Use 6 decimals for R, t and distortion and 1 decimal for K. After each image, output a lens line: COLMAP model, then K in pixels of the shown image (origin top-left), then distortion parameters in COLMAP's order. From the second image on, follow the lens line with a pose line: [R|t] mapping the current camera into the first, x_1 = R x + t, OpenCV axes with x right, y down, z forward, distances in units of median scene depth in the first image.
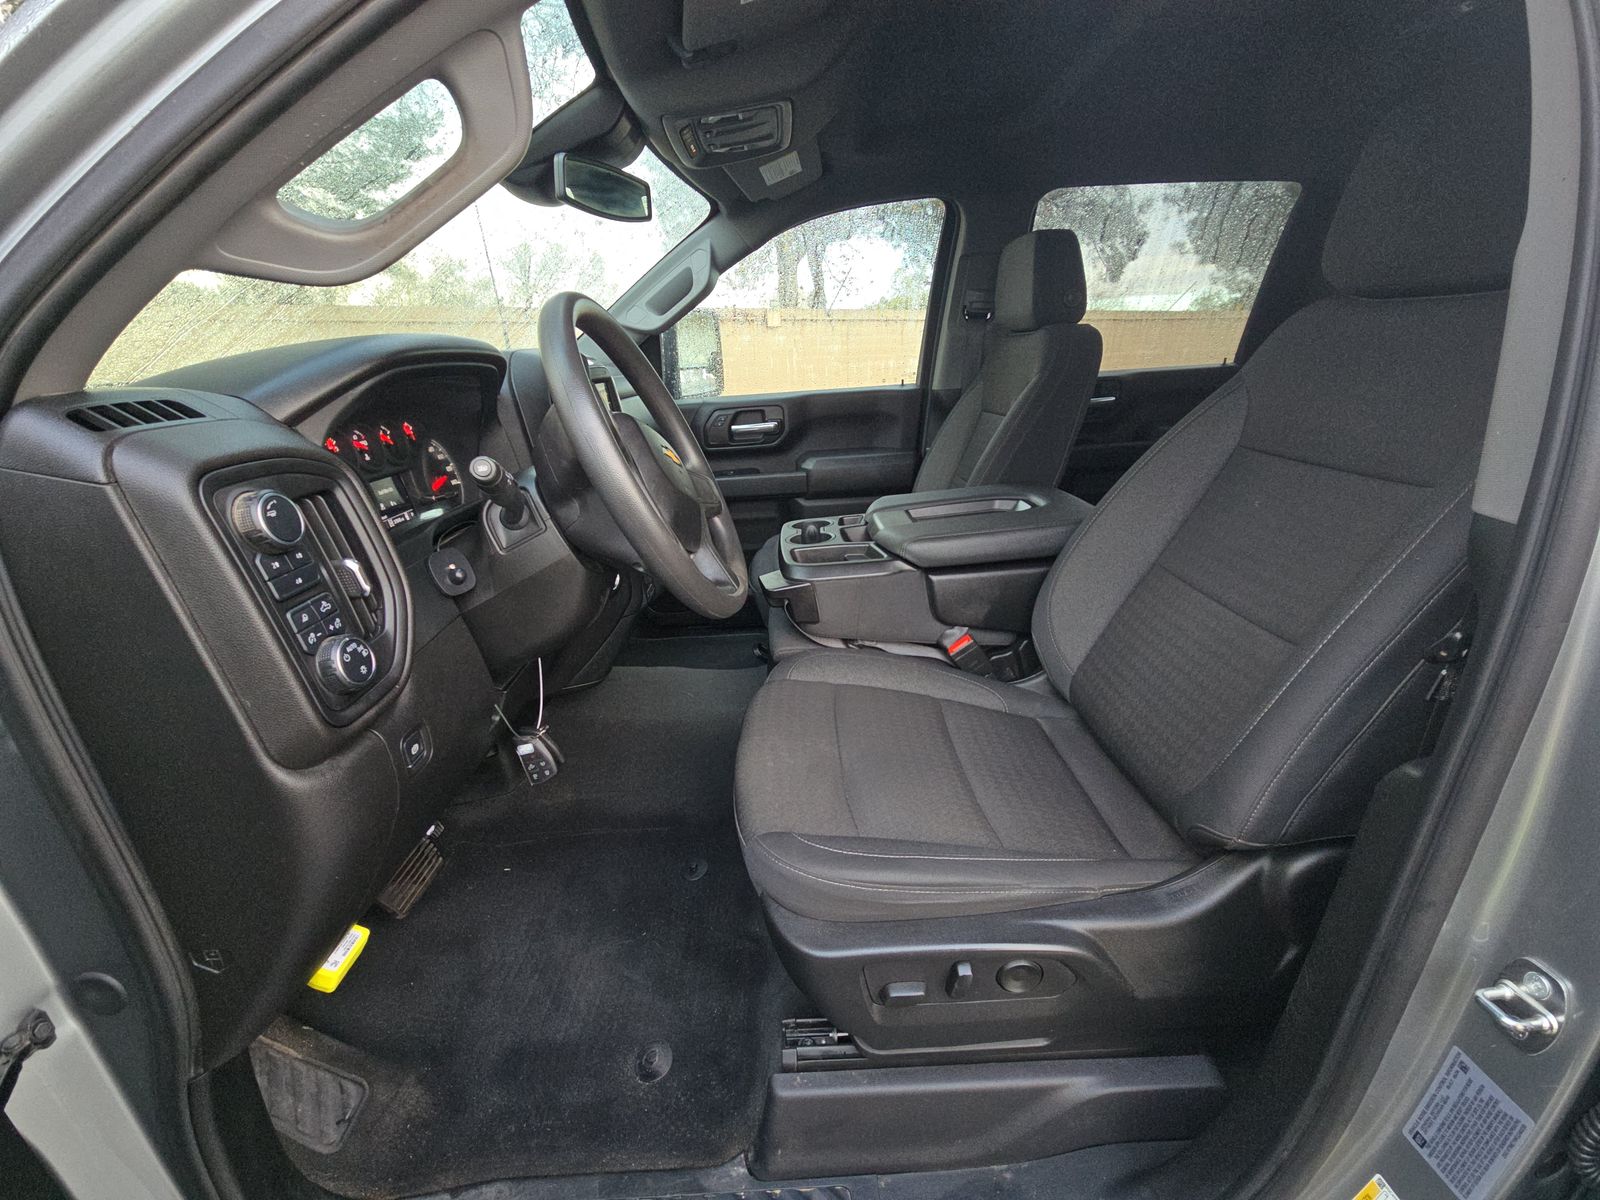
lens RADIAL K [[641.4, 0, 795.9], [0, 641.4, 603.6], [0, 0, 1]] dist [0.003600, -0.000171]
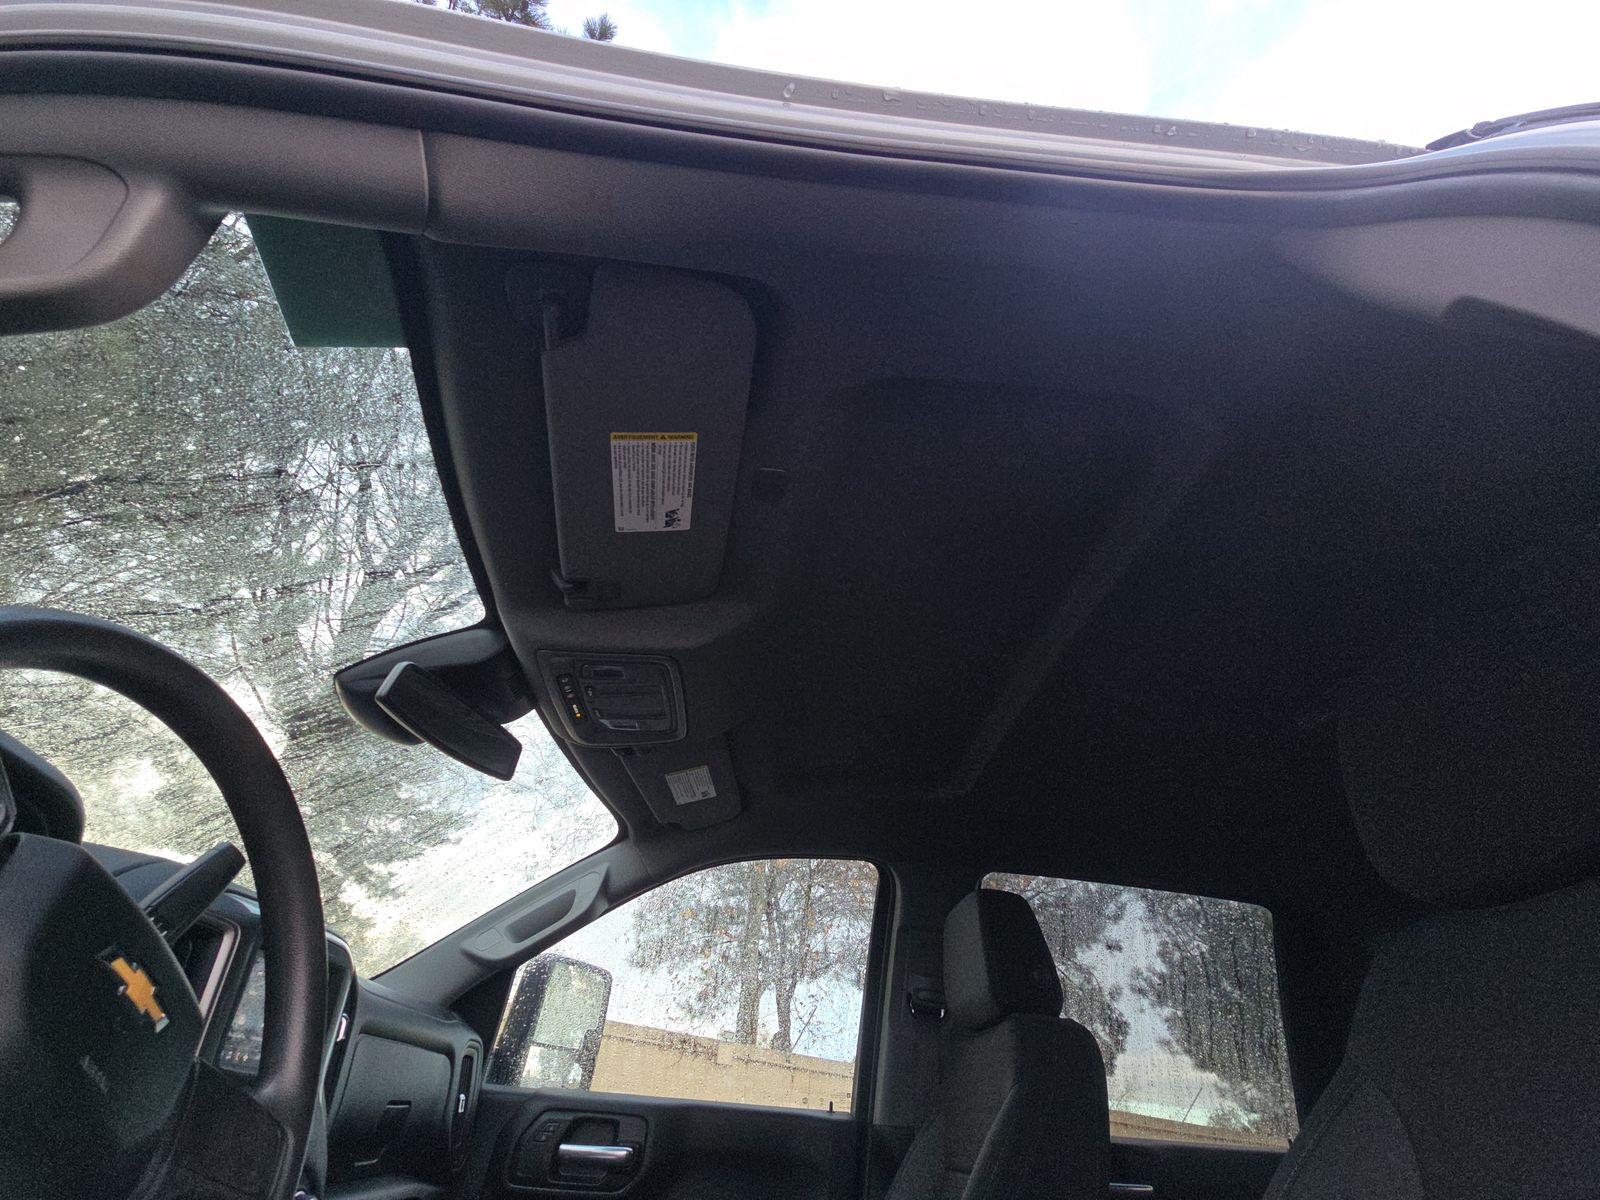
lens RADIAL K [[641.4, 0, 795.9], [0, 641.4, 603.6], [0, 0, 1]] dist [0.003600, -0.000171]
pose [[0.990773, 0.129881, -0.038735, 0.097968], [-0.098275, 0.491629, -0.865242, -0.012407], [-0.093336, 0.861064, 0.499857, 0.223967]]
